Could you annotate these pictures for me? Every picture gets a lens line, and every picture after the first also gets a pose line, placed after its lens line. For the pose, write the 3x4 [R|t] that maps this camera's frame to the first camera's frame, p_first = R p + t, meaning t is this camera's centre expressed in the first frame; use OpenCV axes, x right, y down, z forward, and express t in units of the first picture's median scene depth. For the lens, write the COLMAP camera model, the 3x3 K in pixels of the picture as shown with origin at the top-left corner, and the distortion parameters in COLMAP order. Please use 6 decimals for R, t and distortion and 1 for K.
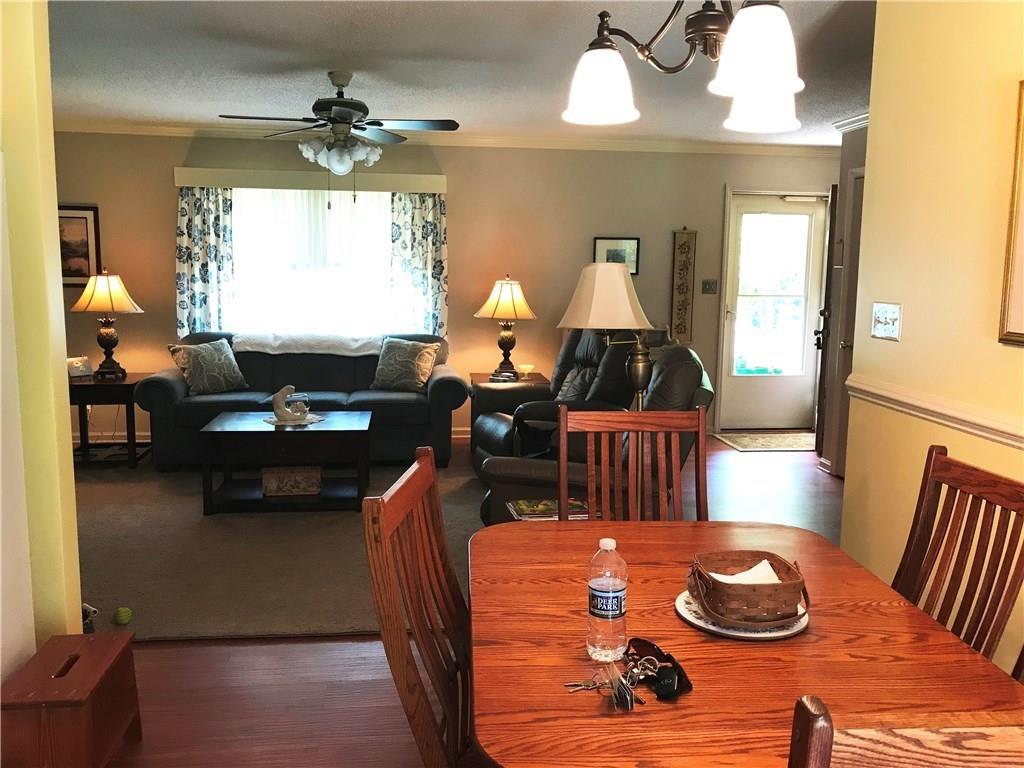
lens RADIAL K [[827.6, 0, 497.6], [0, 827.6, 379.8], [0, 0, 1]] dist [0.011680, -0.047674]
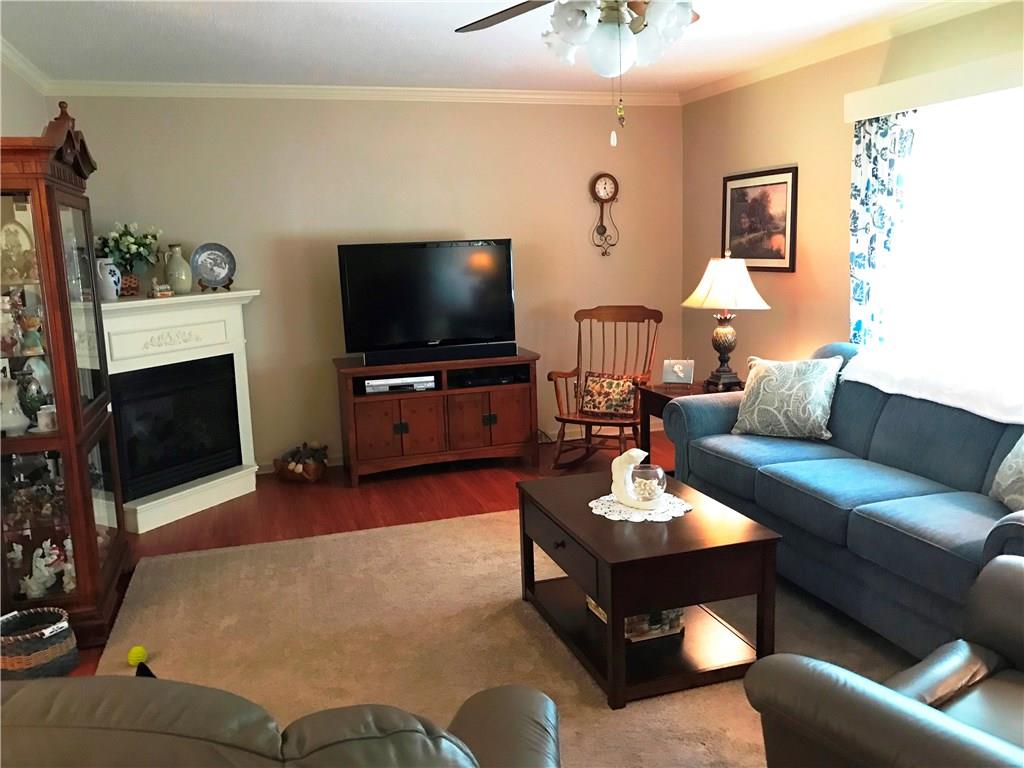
lens RADIAL K [[827.6, 0, 497.6], [0, 827.6, 379.8], [0, 0, 1]] dist [0.011680, -0.047674]
pose [[0.147239, 0.139288, -0.979244, 0.254050], [-0.099992, 0.987059, 0.125365, -0.085076], [0.984034, 0.079458, 0.159261, 0.635952]]
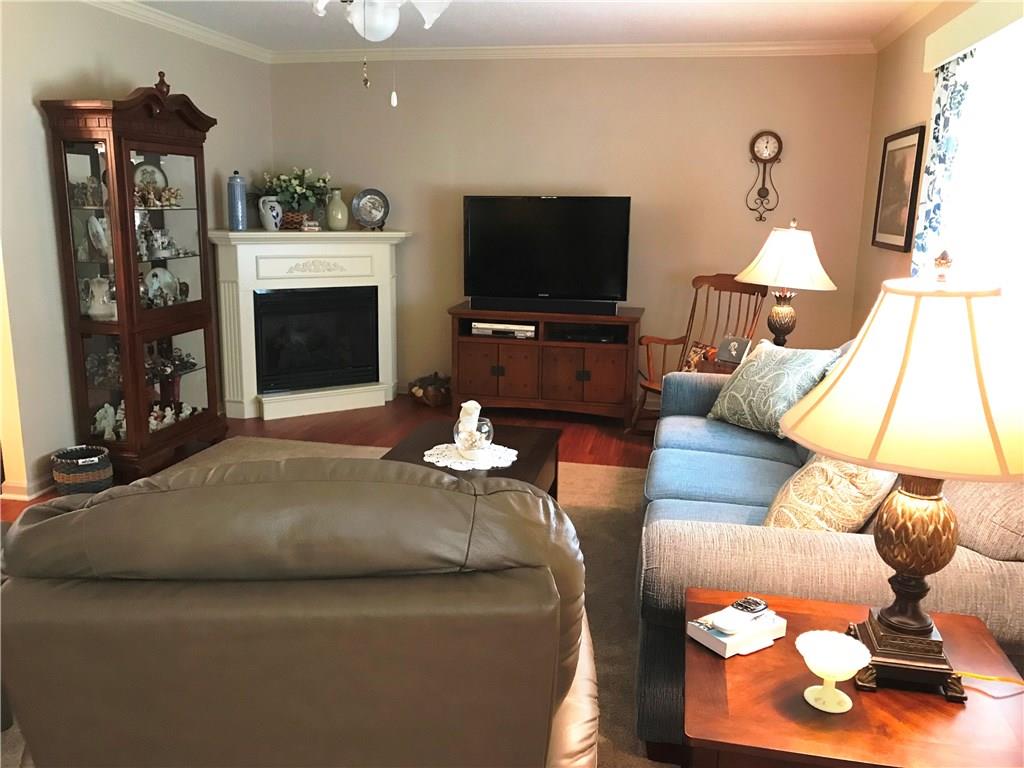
lens RADIAL K [[827.6, 0, 497.6], [0, 827.6, 379.8], [0, 0, 1]] dist [0.011680, -0.047674]
pose [[-0.349687, 0.174067, -0.920554, 0.253416], [-0.151385, 0.959177, 0.238876, -0.126519], [0.924555, 0.222890, -0.309060, 0.956357]]
